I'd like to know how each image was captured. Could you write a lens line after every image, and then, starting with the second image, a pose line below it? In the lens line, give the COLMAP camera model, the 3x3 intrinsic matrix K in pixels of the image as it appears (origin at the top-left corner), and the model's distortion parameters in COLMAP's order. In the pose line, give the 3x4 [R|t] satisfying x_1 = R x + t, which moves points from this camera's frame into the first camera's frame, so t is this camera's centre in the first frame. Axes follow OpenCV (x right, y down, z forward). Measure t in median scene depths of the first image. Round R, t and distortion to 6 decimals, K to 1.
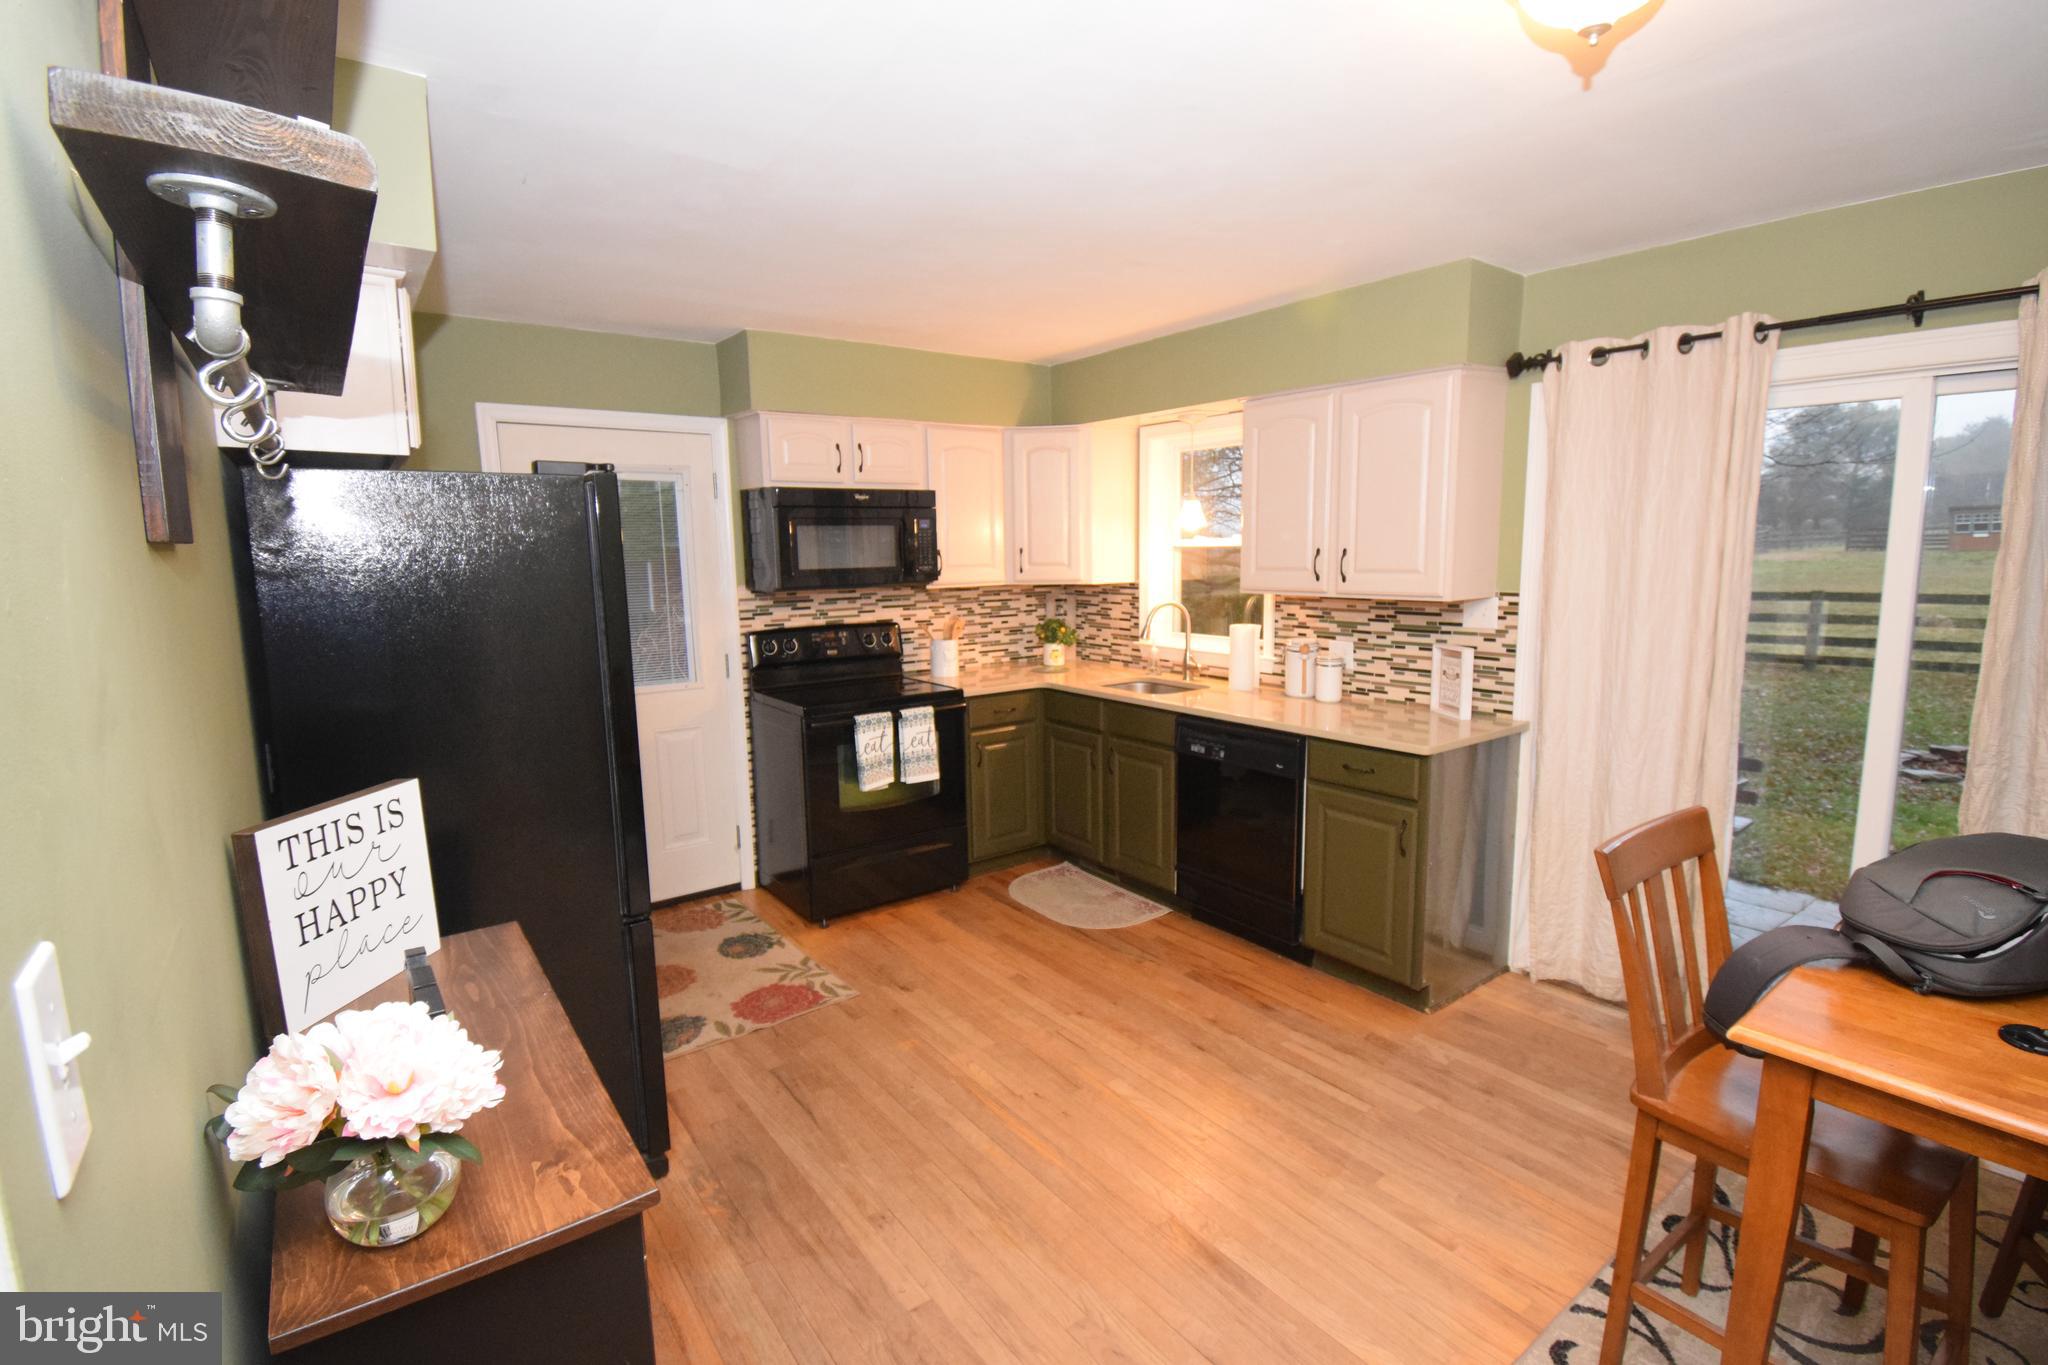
lens RADIAL K [[938.2, 0, 1035.7], [0, 938.2, 679.9], [0, 0, 1]] dist [0.022002, -0.028584]
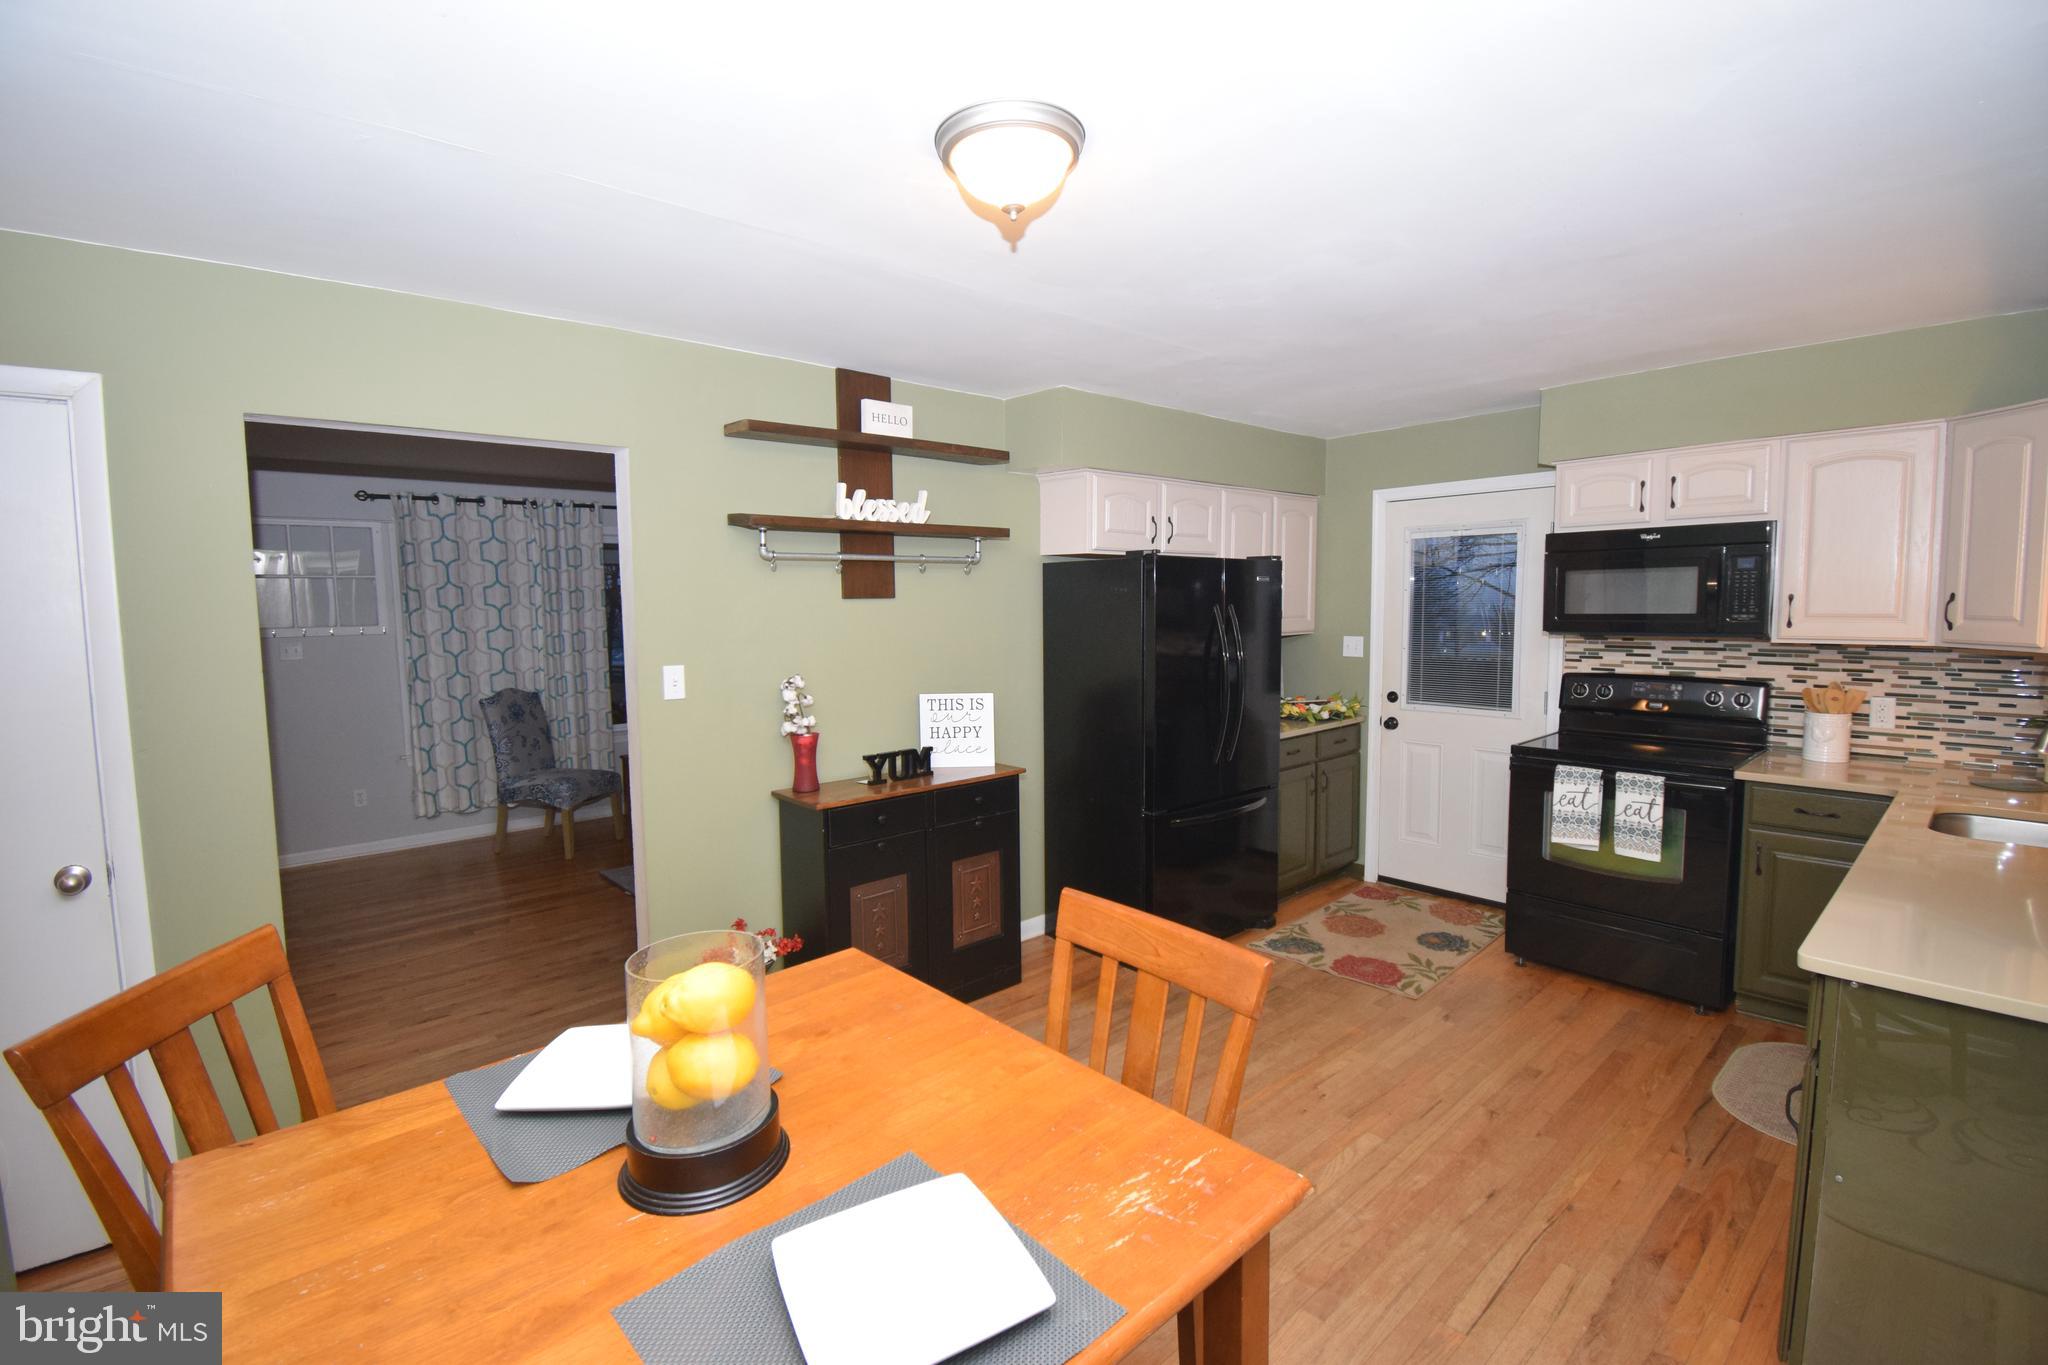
lens RADIAL K [[904.0, 0, 1035.3], [0, 904.0, 679.4], [0, 0, 1]] dist [0.023815, -0.028324]
pose [[0.095710, 0.101510, -0.990220, 0.691829], [-0.129834, 0.987561, 0.088688, -0.062908], [0.986906, 0.120076, 0.107699, 0.356079]]
